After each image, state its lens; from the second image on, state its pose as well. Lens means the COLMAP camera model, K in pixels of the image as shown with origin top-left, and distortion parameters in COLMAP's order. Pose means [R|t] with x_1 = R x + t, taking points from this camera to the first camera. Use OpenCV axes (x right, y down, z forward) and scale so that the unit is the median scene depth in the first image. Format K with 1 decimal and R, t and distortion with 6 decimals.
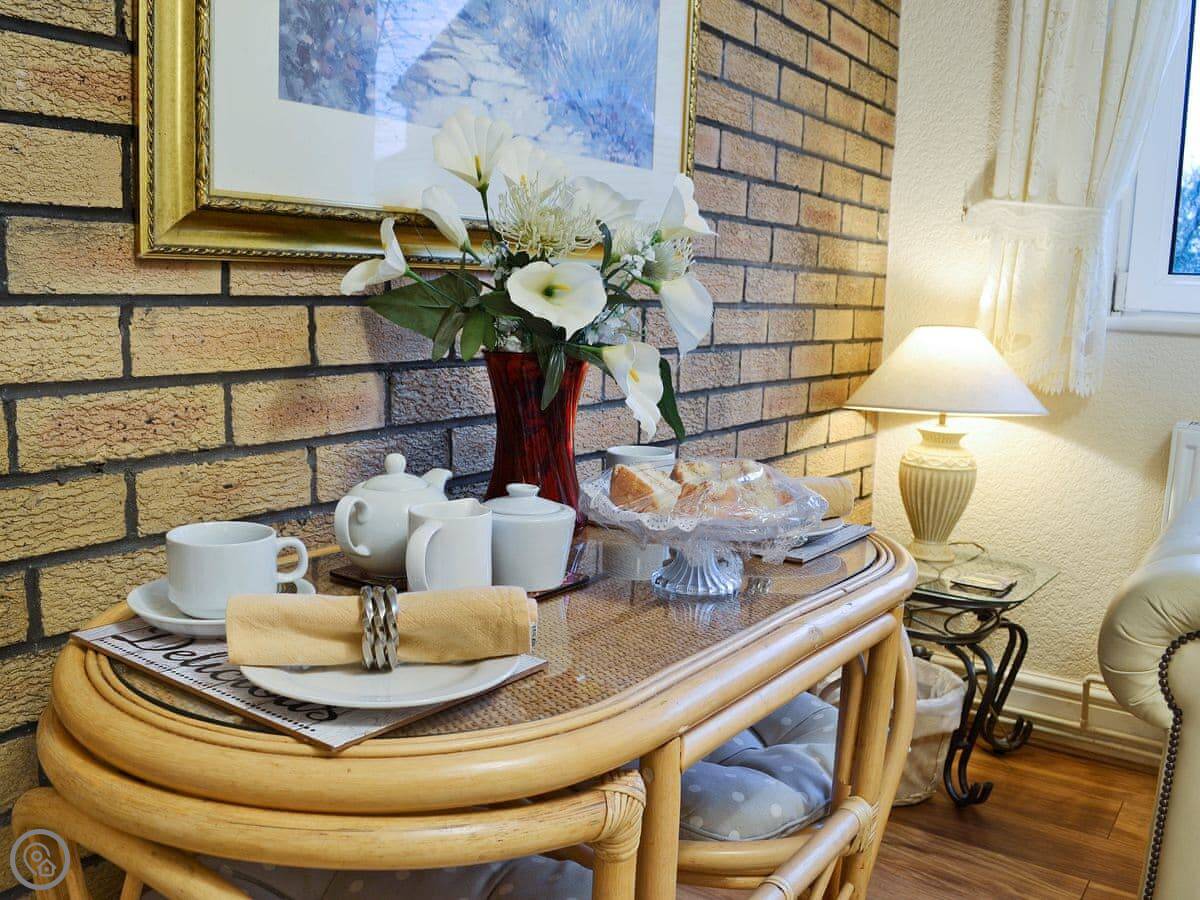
lens RADIAL K [[1001.4, 0, 586.1], [0, 1001.4, 452.3], [0, 0, 1]] dist [-0.083117, 0.013860]
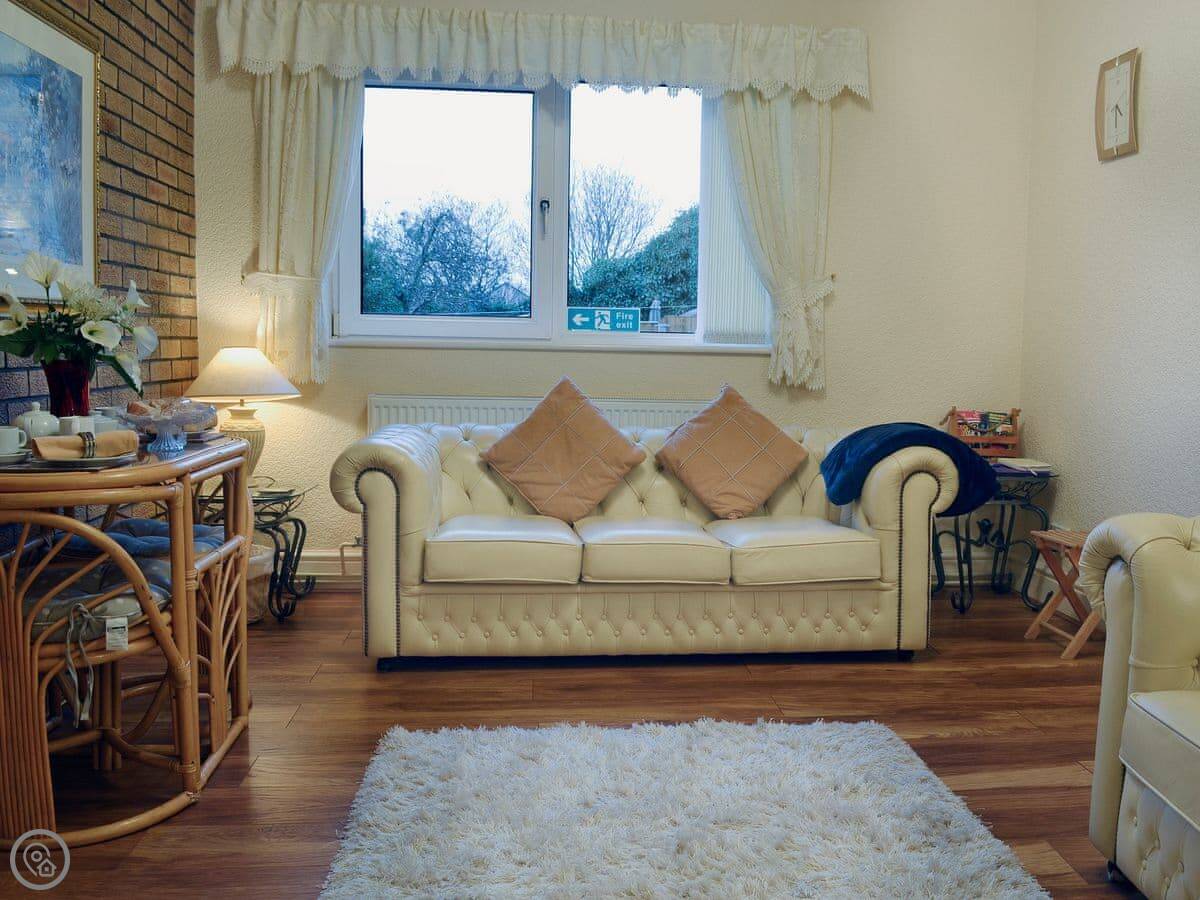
lens RADIAL K [[1001.4, 0, 586.1], [0, 1001.4, 452.3], [0, 0, 1]] dist [-0.083117, 0.013860]
pose [[0.760547, -0.087959, 0.643297, -0.293099], [0.107380, 0.994177, 0.008984, 0.100639], [-0.640342, 0.062245, 0.765564, -0.673351]]
